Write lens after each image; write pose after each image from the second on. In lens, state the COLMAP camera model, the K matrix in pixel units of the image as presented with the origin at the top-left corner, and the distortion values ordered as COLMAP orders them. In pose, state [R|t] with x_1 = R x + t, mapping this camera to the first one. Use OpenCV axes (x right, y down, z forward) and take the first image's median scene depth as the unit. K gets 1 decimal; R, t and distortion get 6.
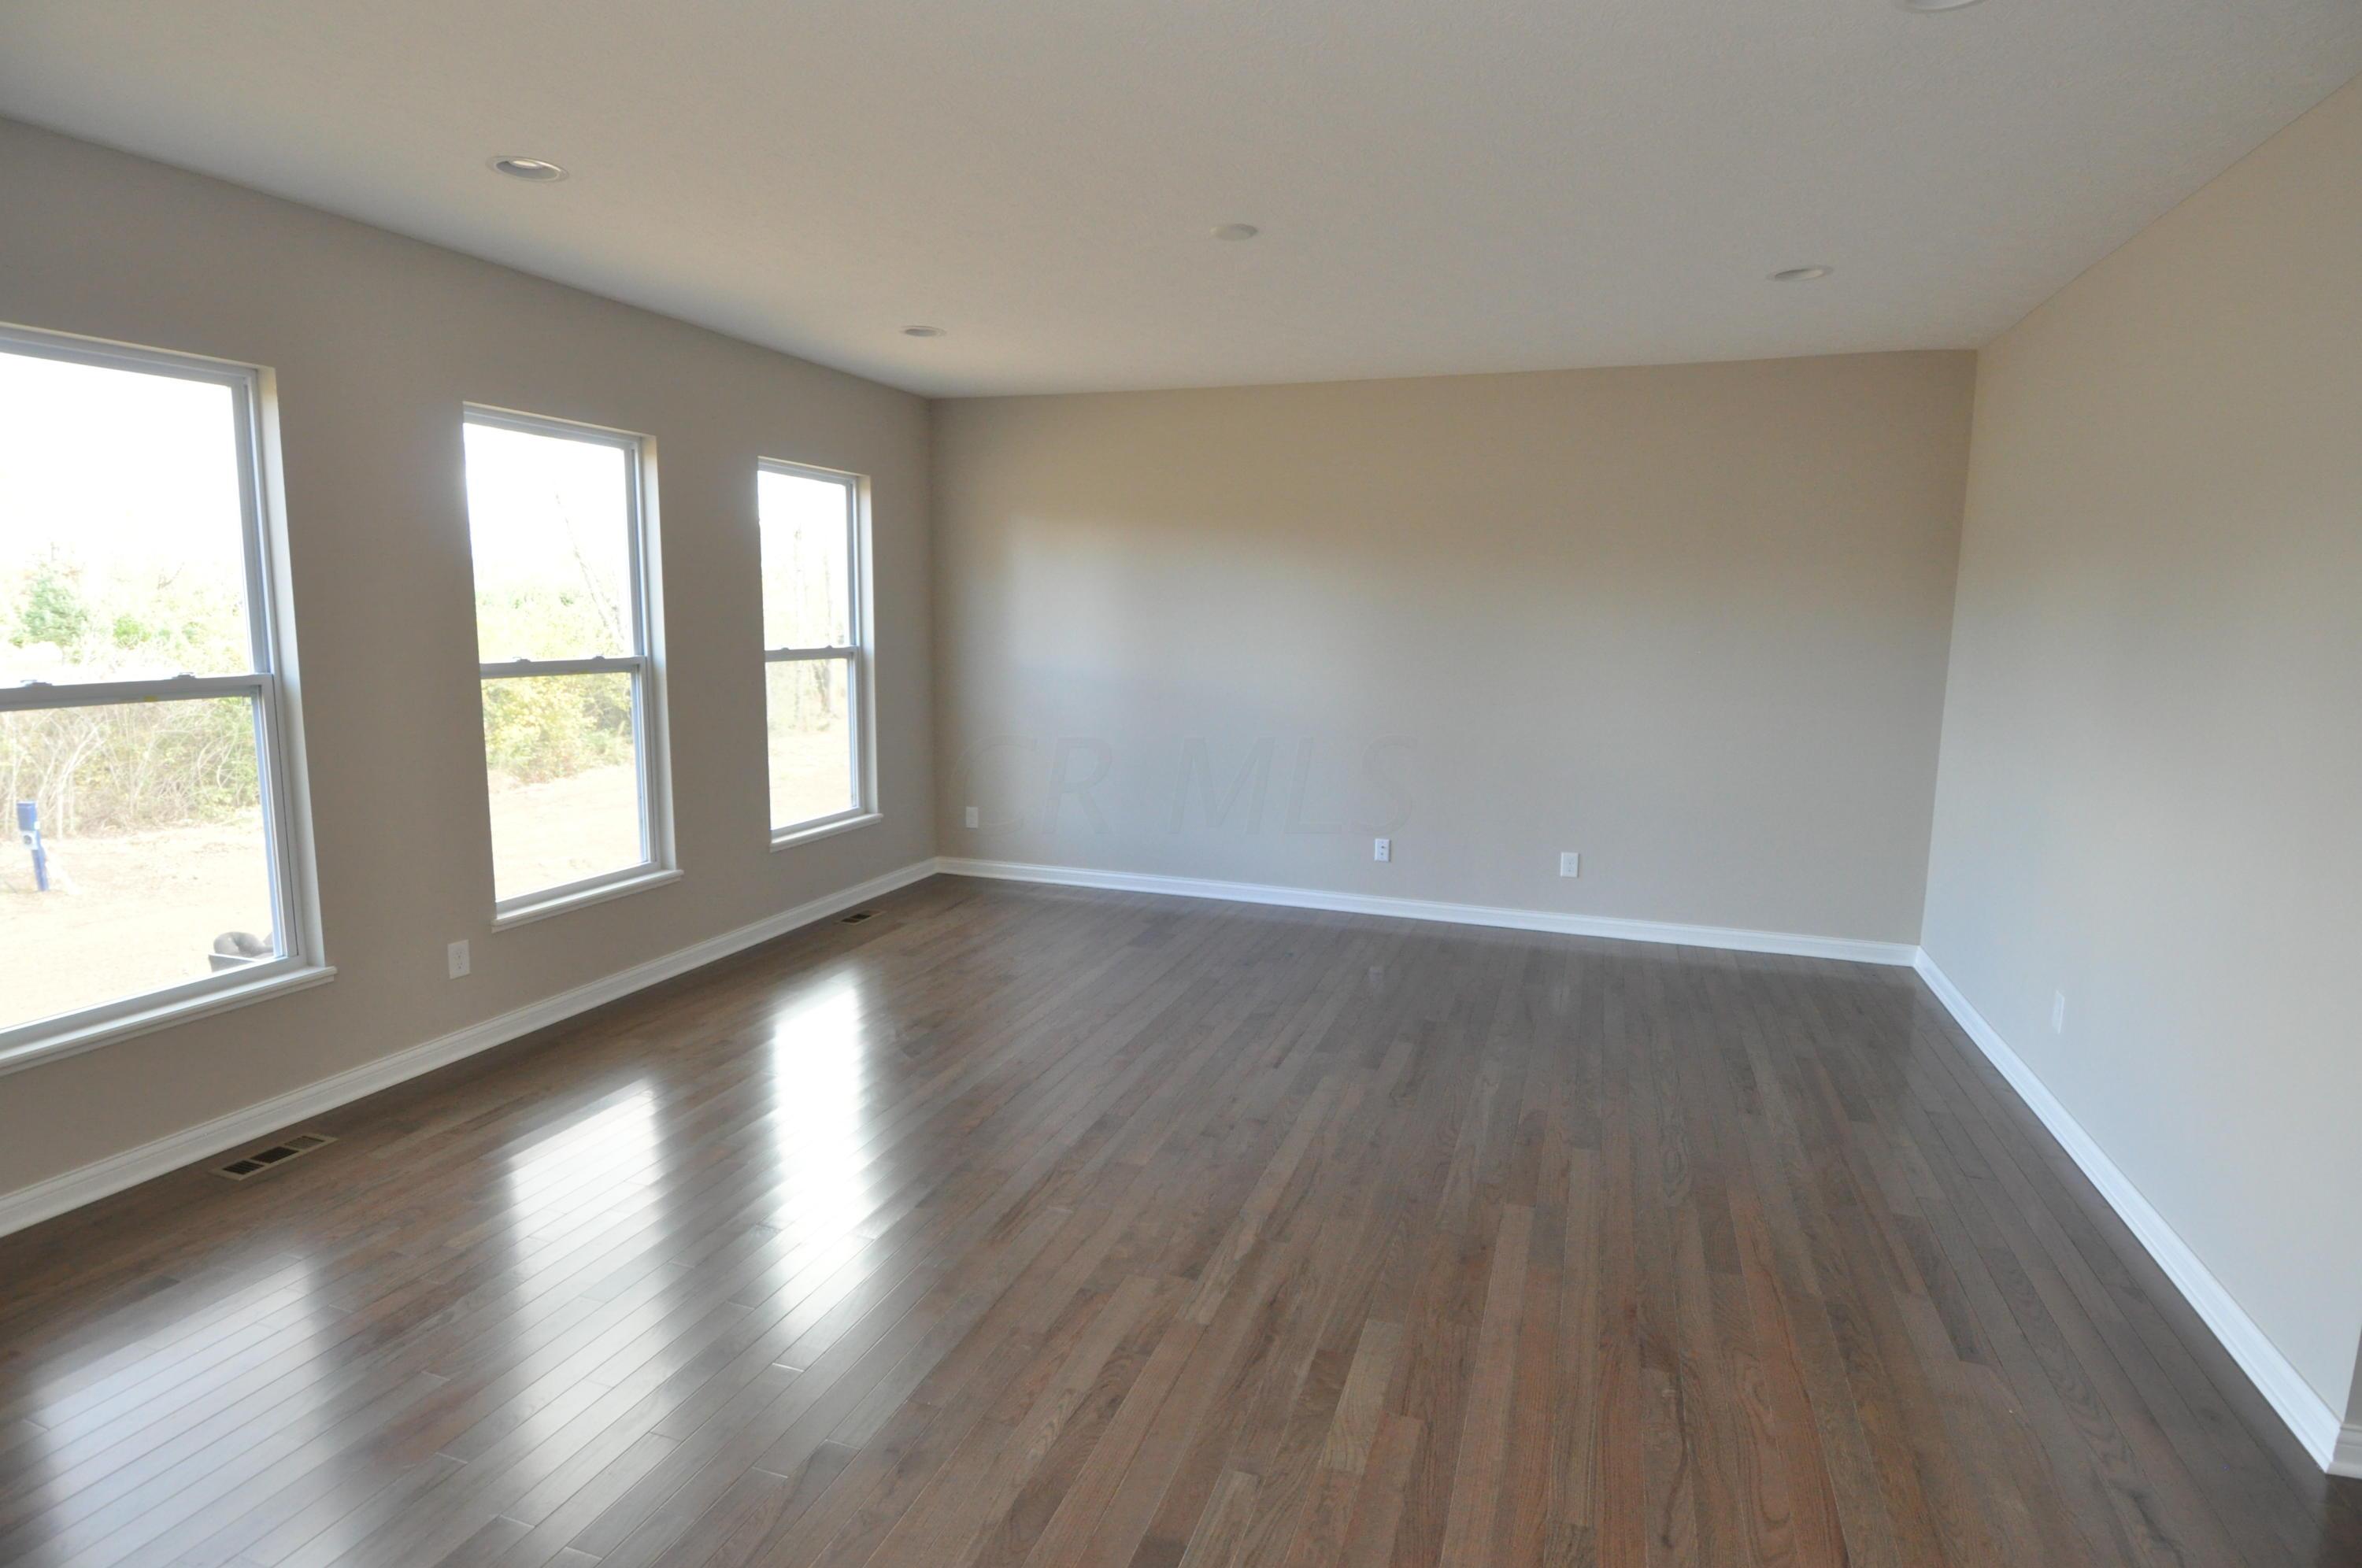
lens RADIAL K [[1223.6, 0, 1185.2], [0, 1223.6, 782.9], [0, 0, 1]] dist [0.042332, -0.045620]
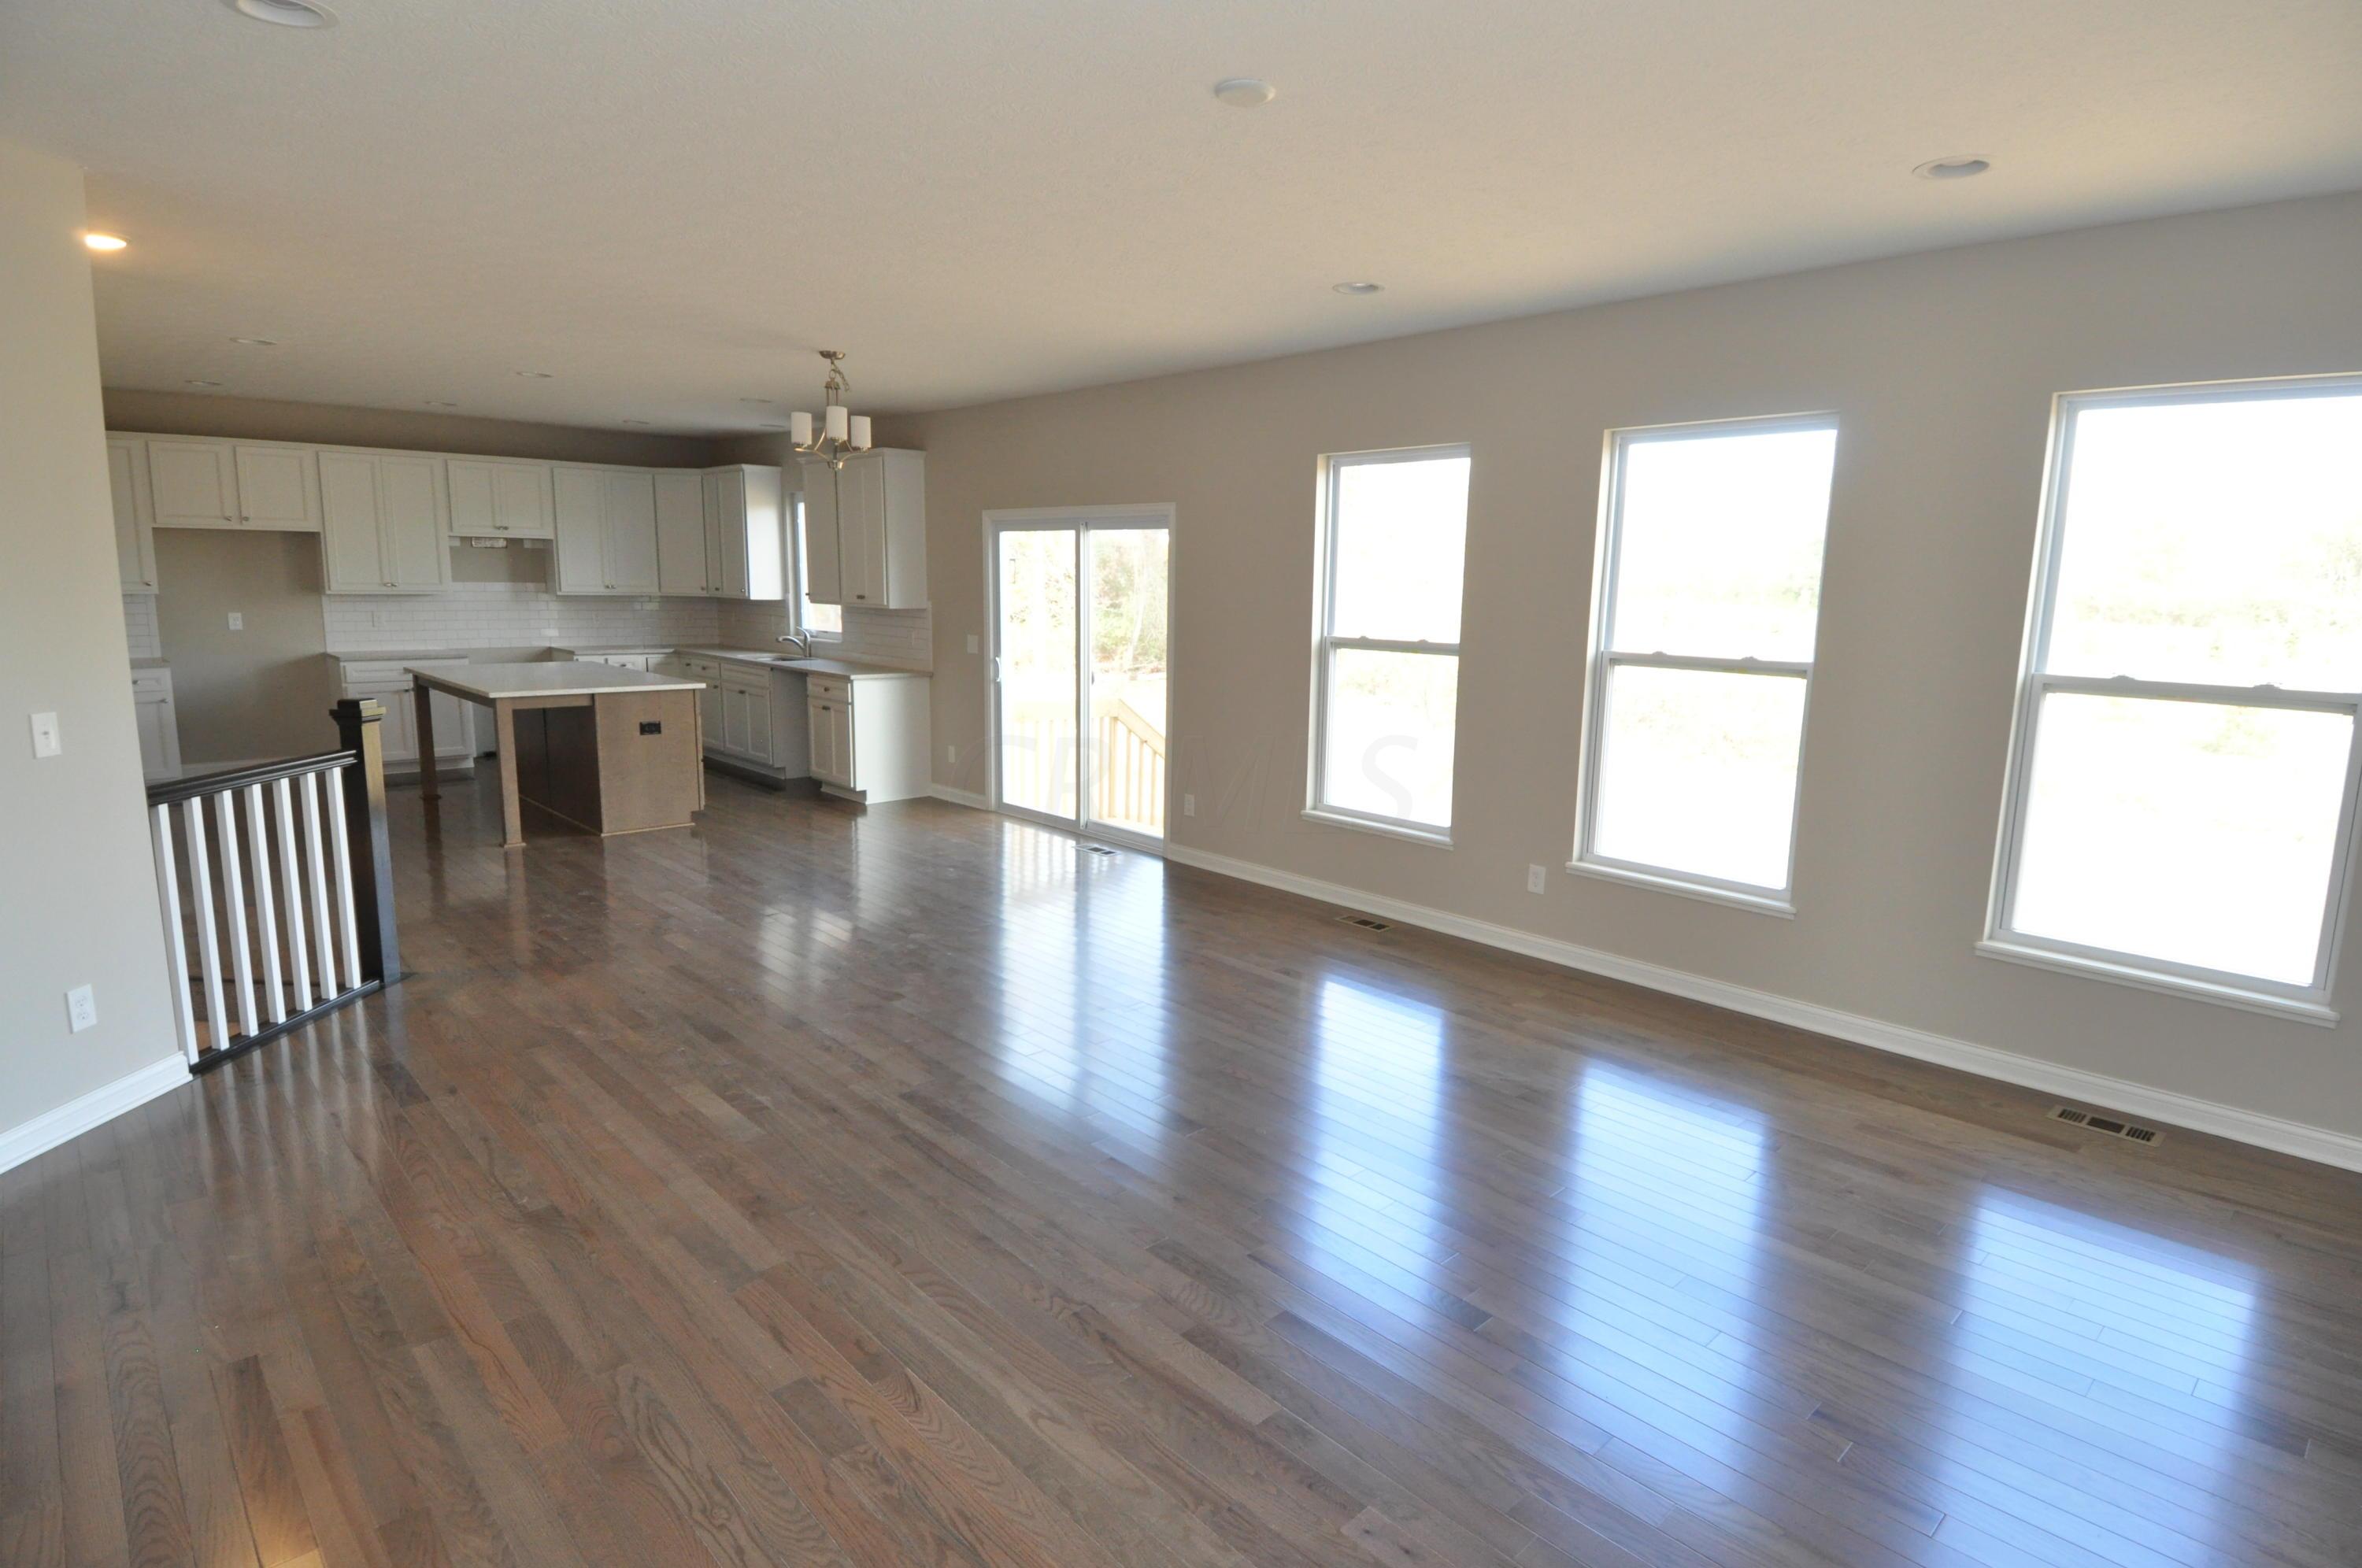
lens RADIAL K [[1223.6, 0, 1196.5], [0, 1223.6, 778.6], [0, 0, 1]] dist [0.042332, -0.045620]
pose [[-0.465162, 0.123303, -0.876596, 0.786528], [-0.149585, 0.965063, 0.215123, -0.207428], [0.872496, 0.231192, -0.430467, 1.429510]]
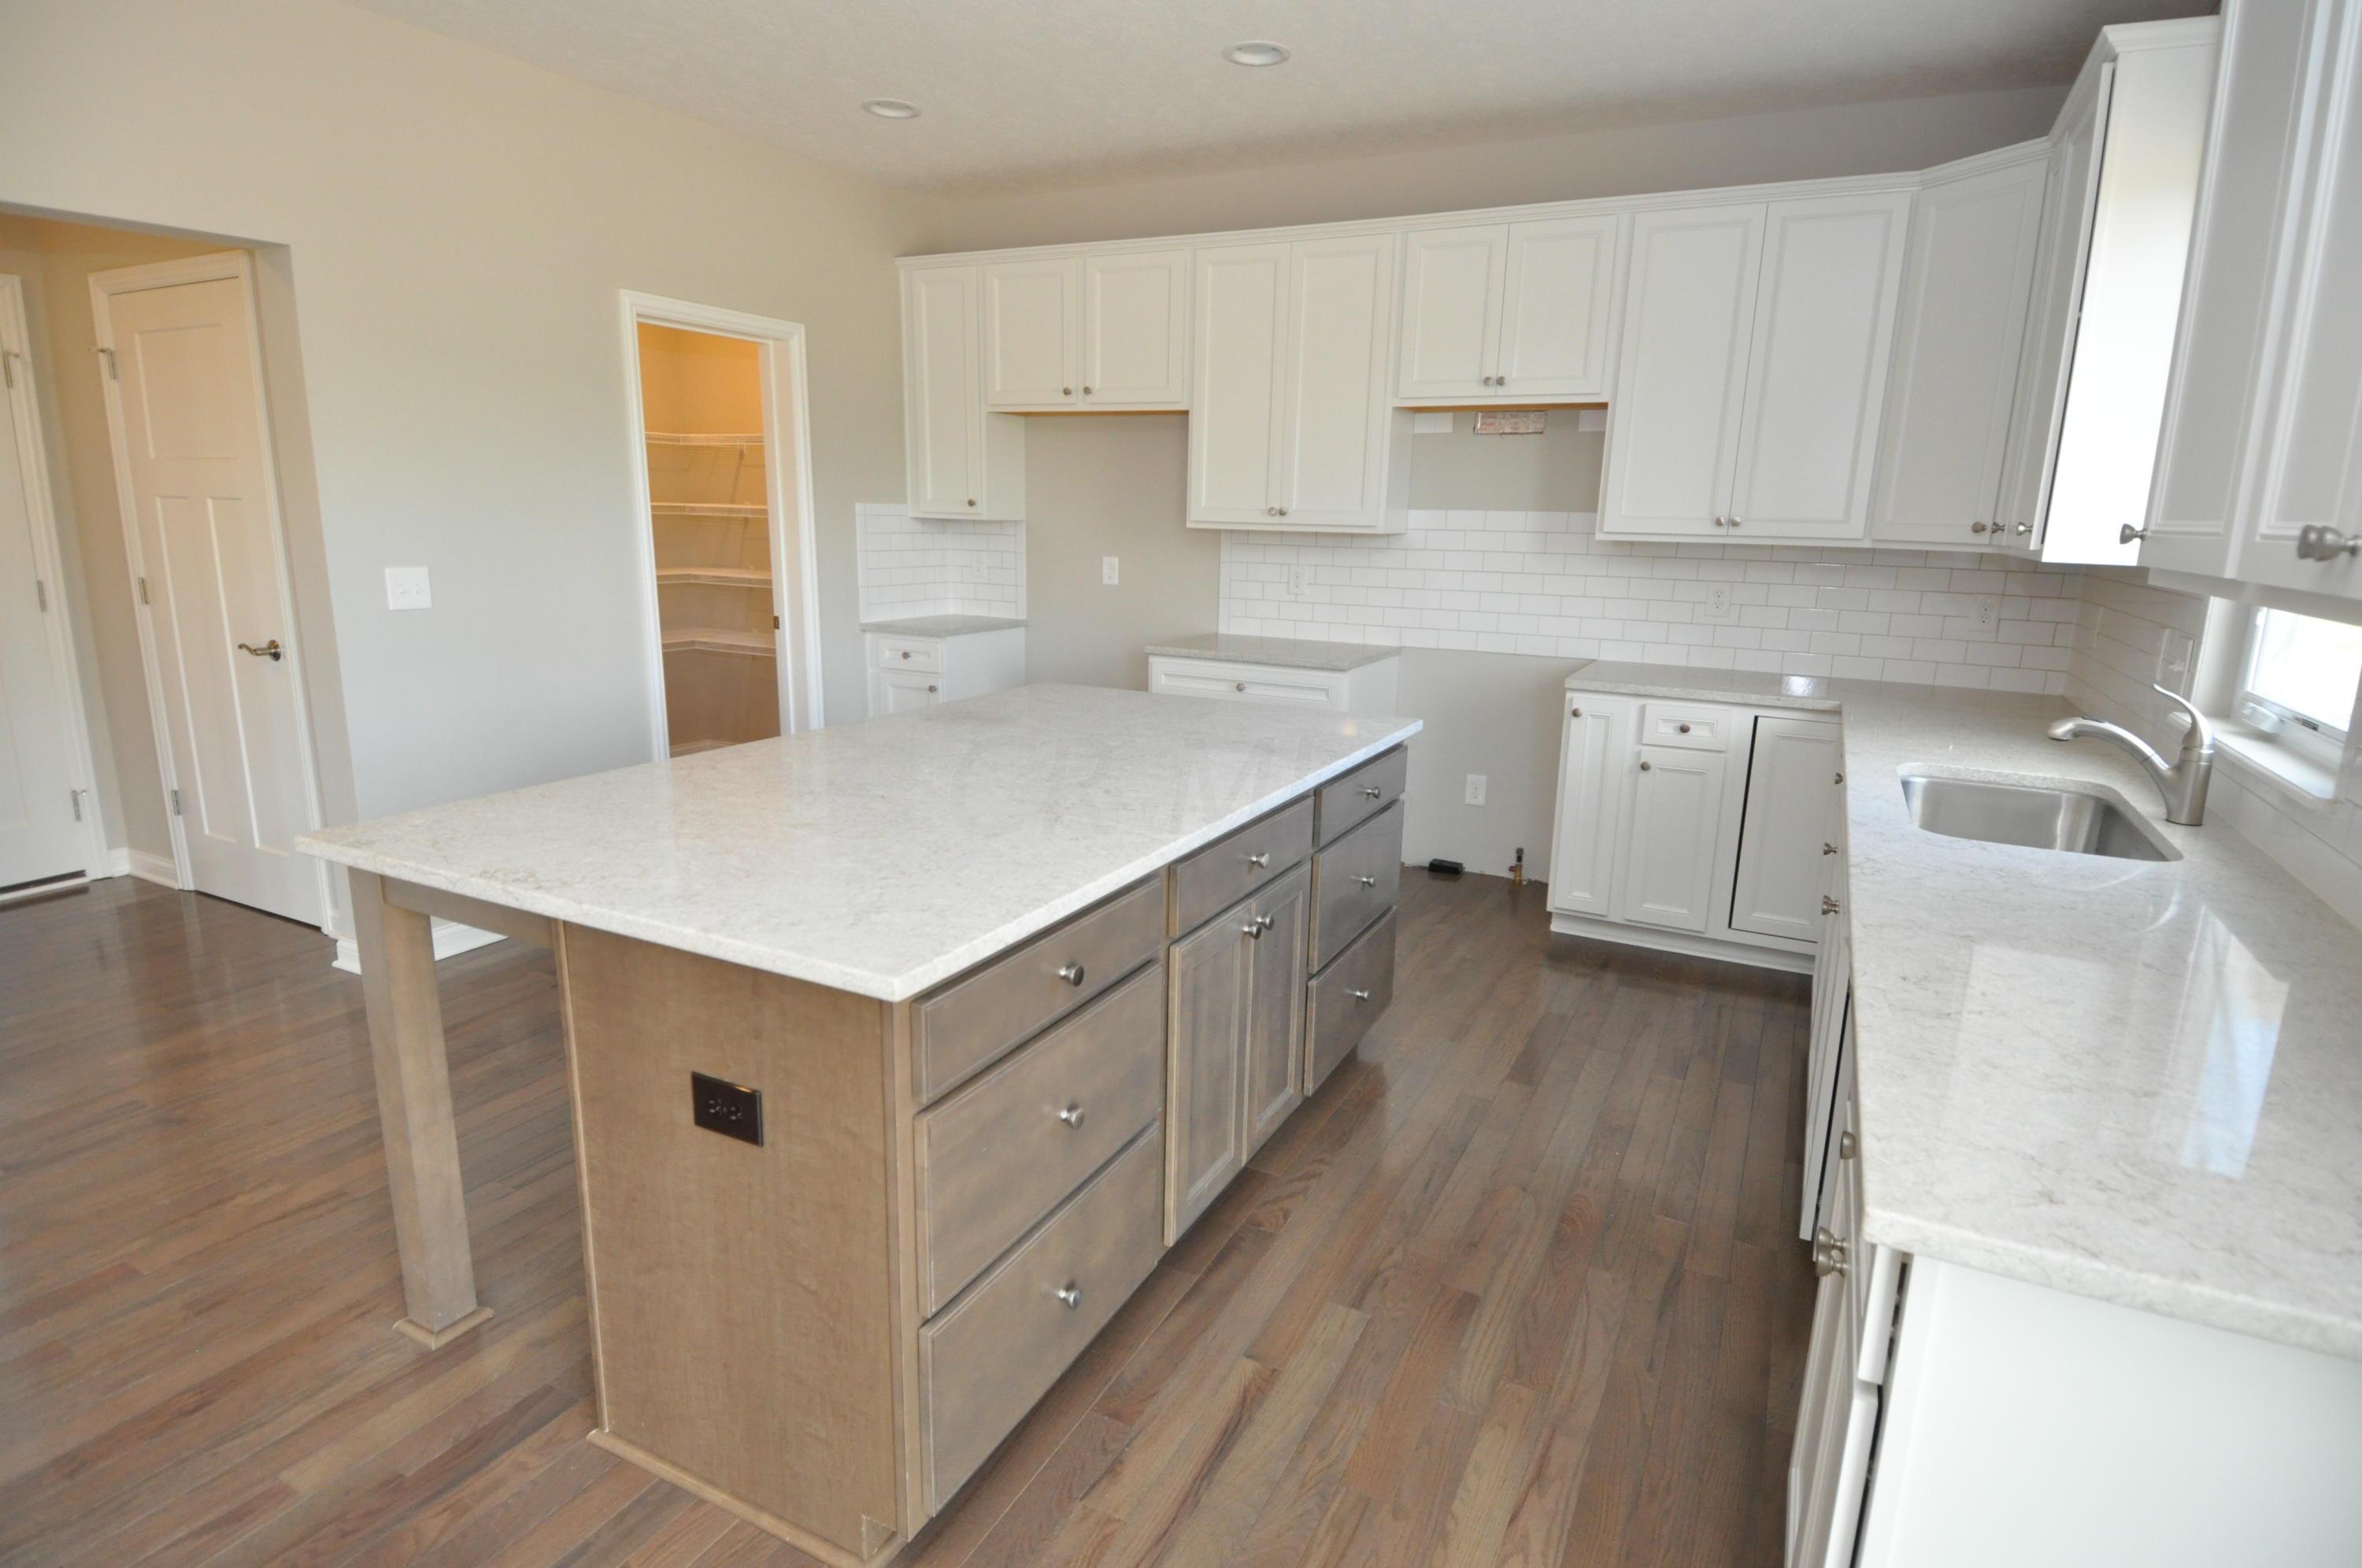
lens RADIAL K [[1223.6, 0, 1184.2], [0, 1223.6, 778.4], [0, 0, 1]] dist [0.042332, -0.045620]
pose [[-0.988896, -0.066473, 0.132911, -0.846290], [-0.015604, 0.935883, 0.351965, 0.020635], [-0.147785, 0.345983, -0.926529, 0.056973]]
